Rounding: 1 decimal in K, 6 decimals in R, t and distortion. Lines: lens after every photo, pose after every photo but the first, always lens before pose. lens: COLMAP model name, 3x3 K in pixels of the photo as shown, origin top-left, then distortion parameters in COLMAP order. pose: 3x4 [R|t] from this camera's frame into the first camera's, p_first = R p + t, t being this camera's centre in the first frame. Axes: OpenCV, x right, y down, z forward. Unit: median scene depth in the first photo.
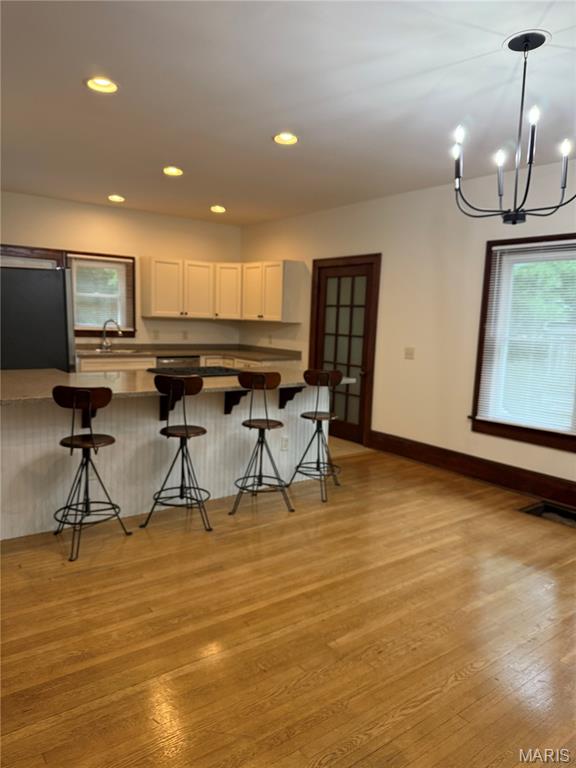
lens RADIAL K [[546.8, 0, 289.5], [0, 546.8, 384.0], [0, 0, 1]] dist [0.031588, -0.043684]
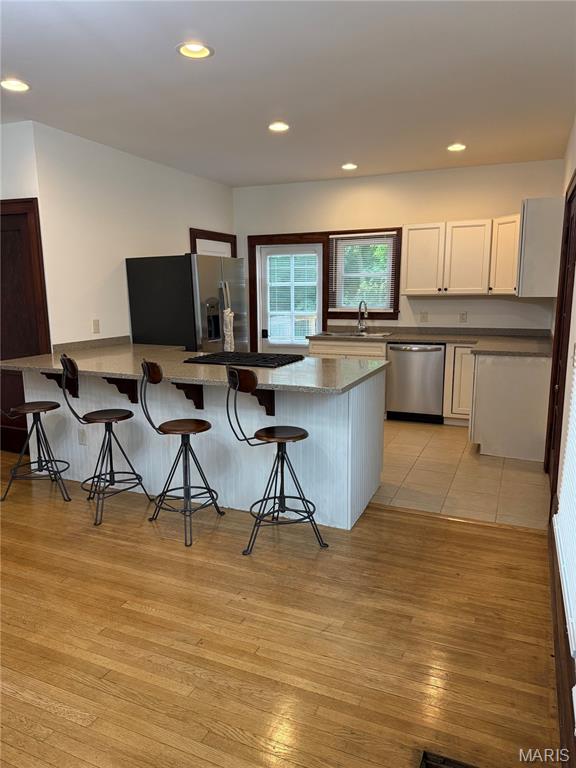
lens RADIAL K [[546.8, 0, 285.0], [0, 546.8, 385.1], [0, 0, 1]] dist [0.031588, -0.043684]
pose [[0.475940, 0.106384, -0.873020, 0.592326], [-0.075606, 0.993931, 0.079901, -0.053774], [0.876222, 0.027977, 0.481095, 0.607837]]
